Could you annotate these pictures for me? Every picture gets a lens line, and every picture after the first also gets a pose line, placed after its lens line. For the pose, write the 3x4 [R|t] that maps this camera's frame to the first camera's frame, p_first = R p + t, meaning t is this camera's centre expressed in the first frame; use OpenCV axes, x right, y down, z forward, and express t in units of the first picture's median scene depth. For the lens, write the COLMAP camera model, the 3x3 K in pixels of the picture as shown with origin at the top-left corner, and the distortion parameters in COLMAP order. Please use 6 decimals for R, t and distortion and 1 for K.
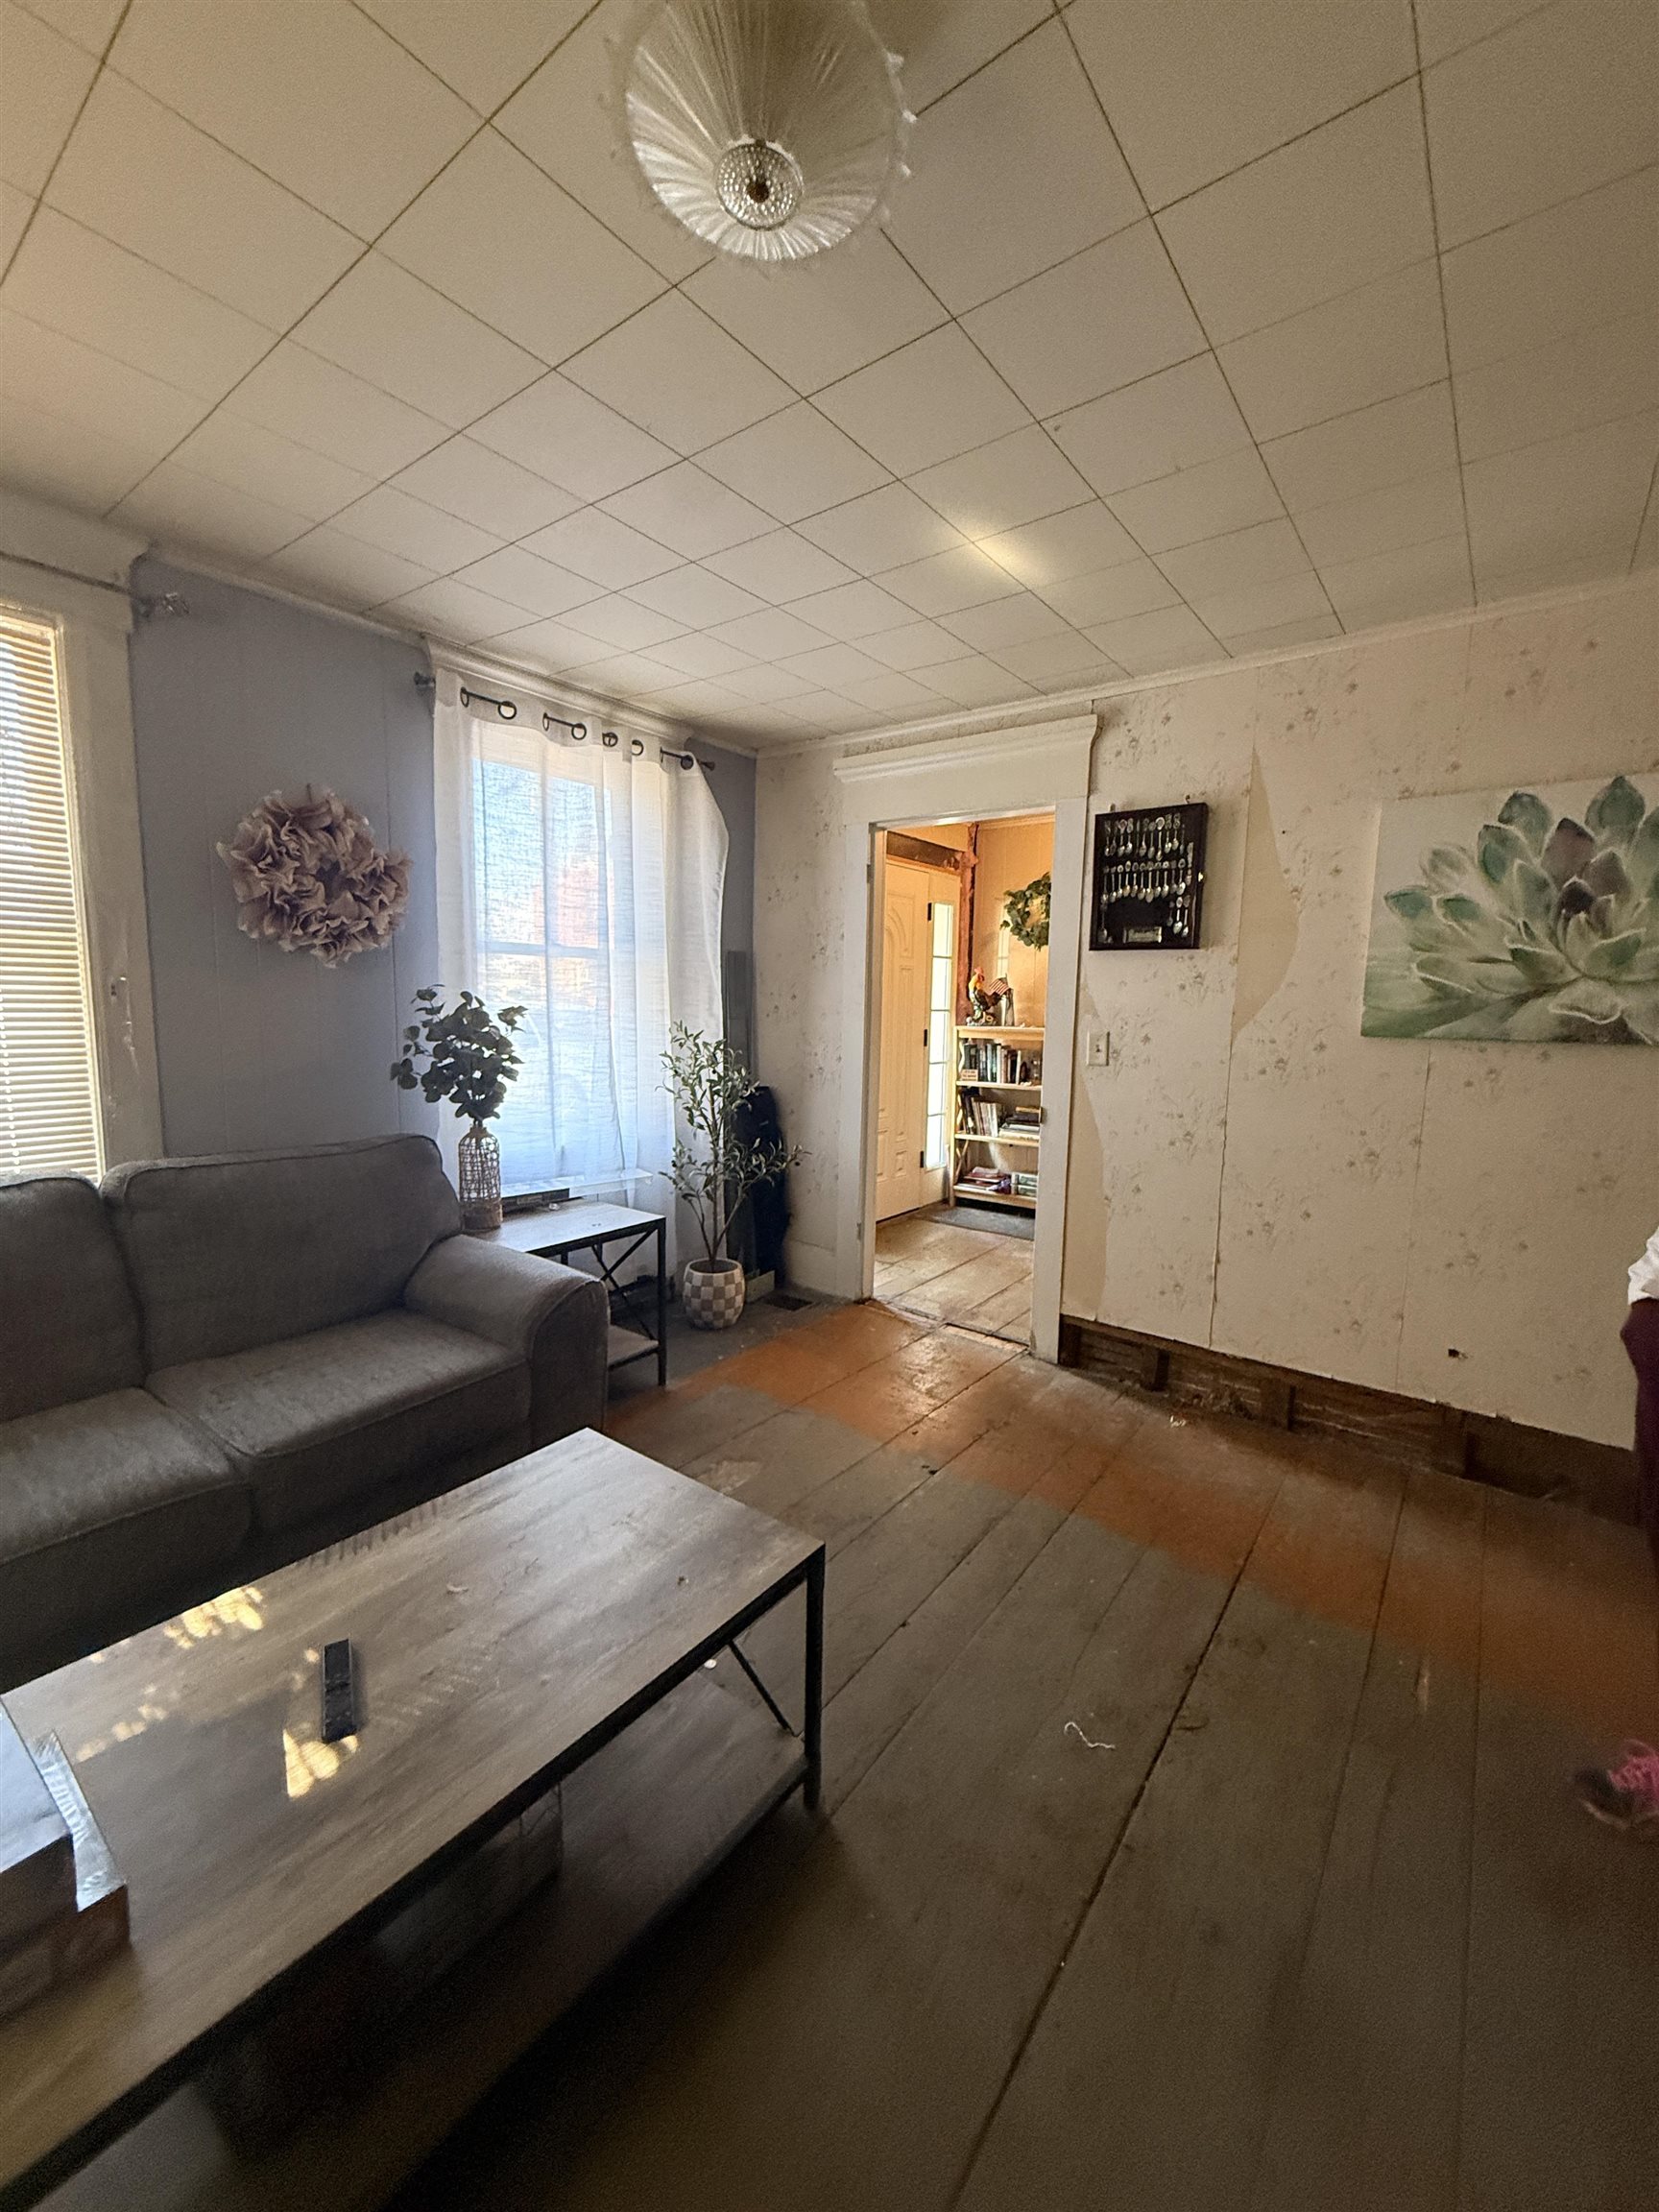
lens RADIAL K [[881.3, 0, 838.1], [0, 881.3, 1094.6], [0, 0, 1]] dist [0.000304, -0.000488]
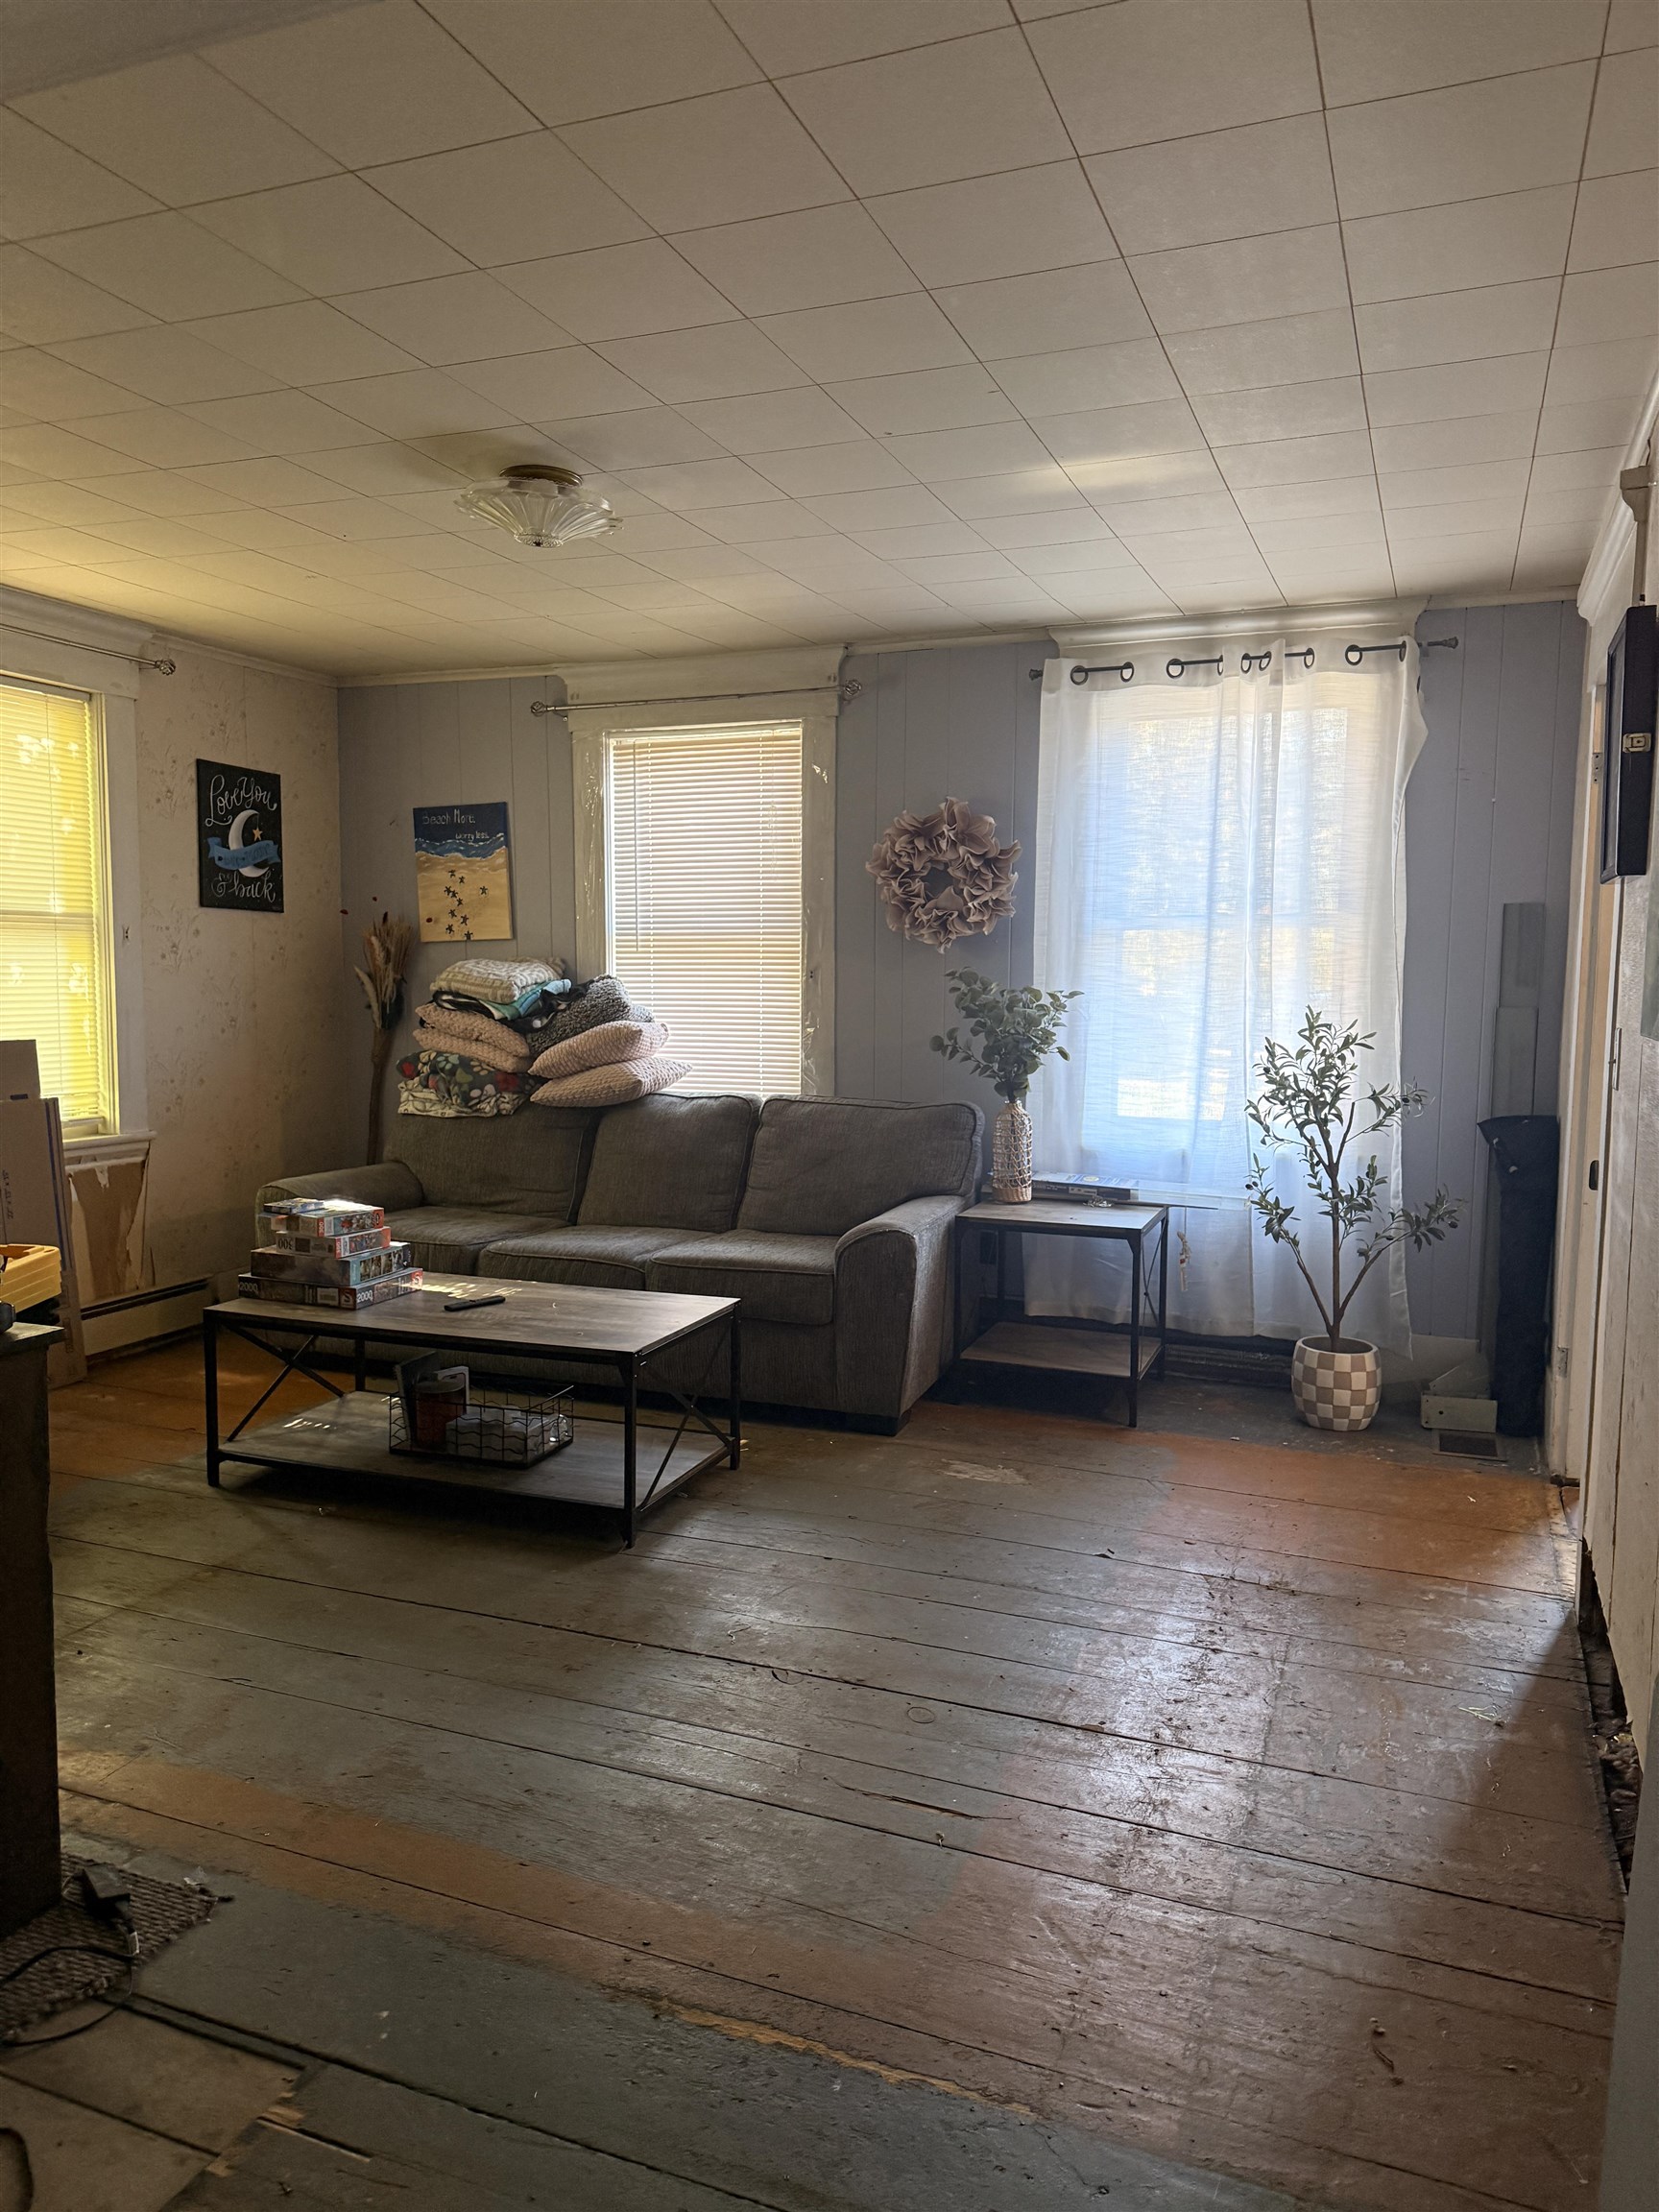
lens RADIAL K [[1541.8, 0, 829.5], [0, 1541.8, 1106.0], [0, 0, 1]] dist [0.133036, -0.179398]
pose [[0.270394, 0.091487, -0.958393, 1.204857], [-0.096186, 0.993061, 0.067659, -0.059102], [0.957933, 0.073889, 0.277317, 0.271565]]
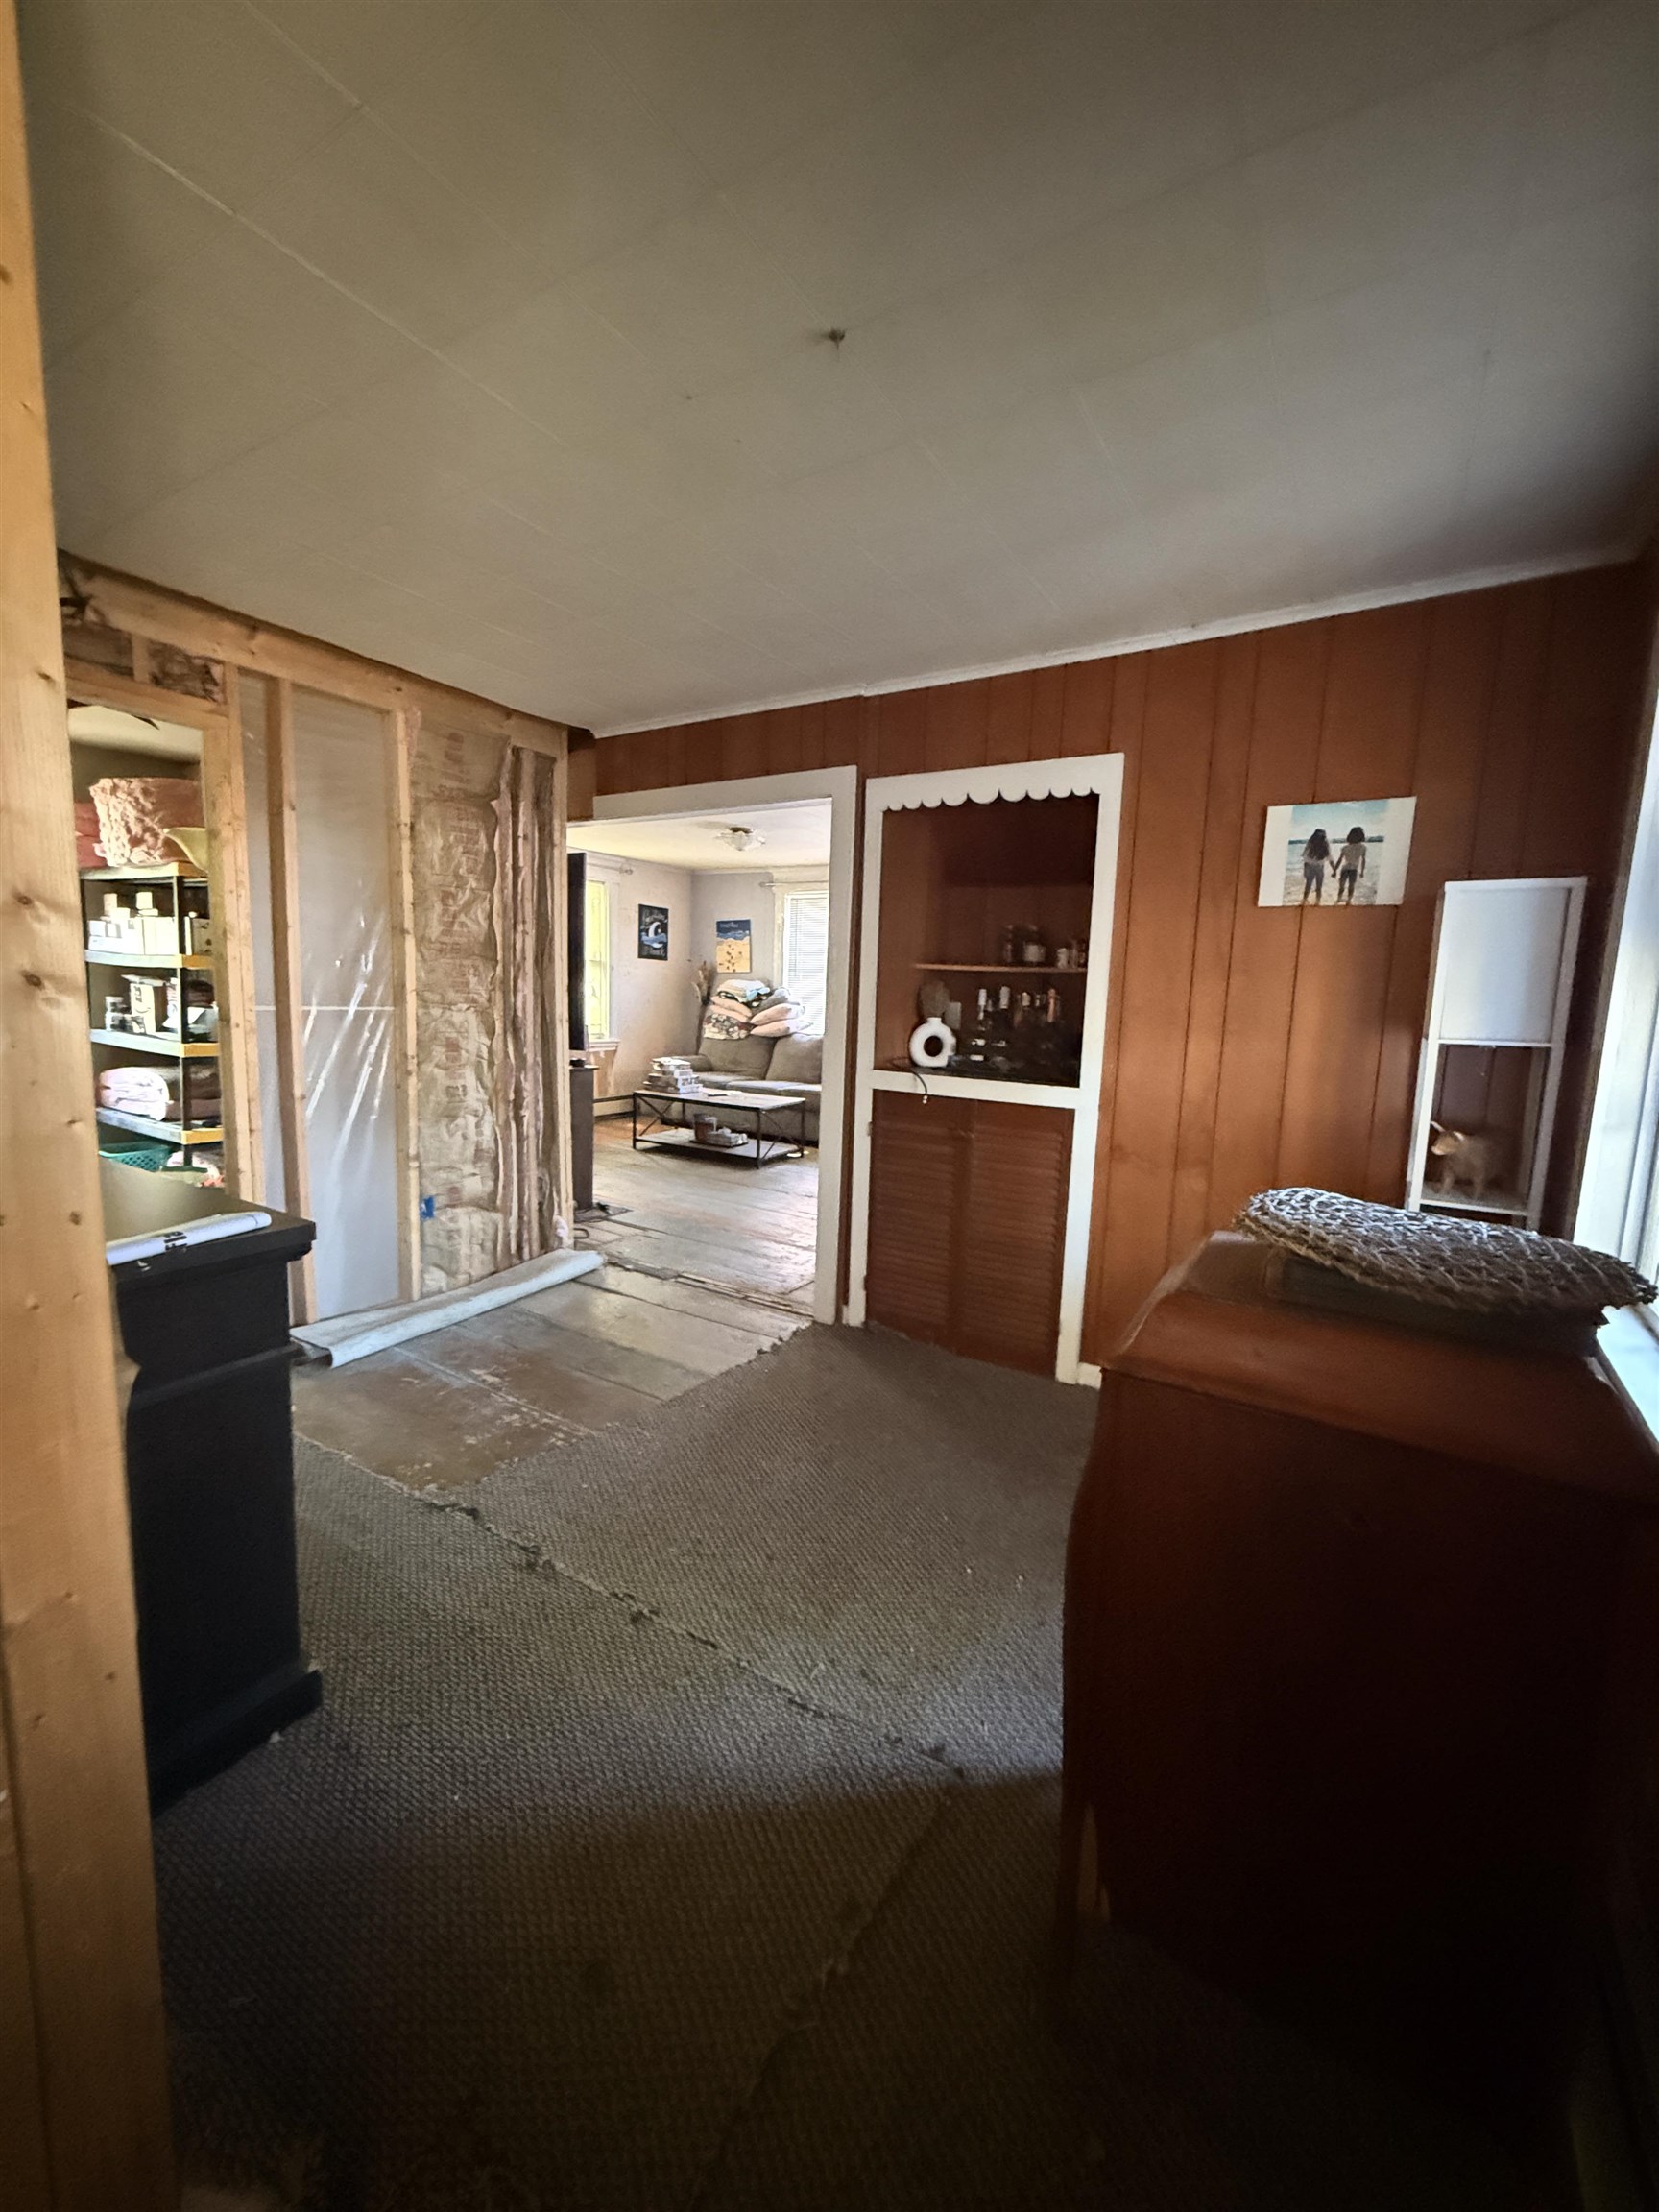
lens RADIAL K [[881.3, 0, 838.1], [0, 881.3, 1094.6], [0, 0, 1]] dist [0.000304, -0.000488]
pose [[0.107748, 0.128727, -0.985809, 2.244844], [-0.124997, 0.985468, 0.115020, -0.072158], [0.986289, 0.110830, 0.122273, 0.408479]]
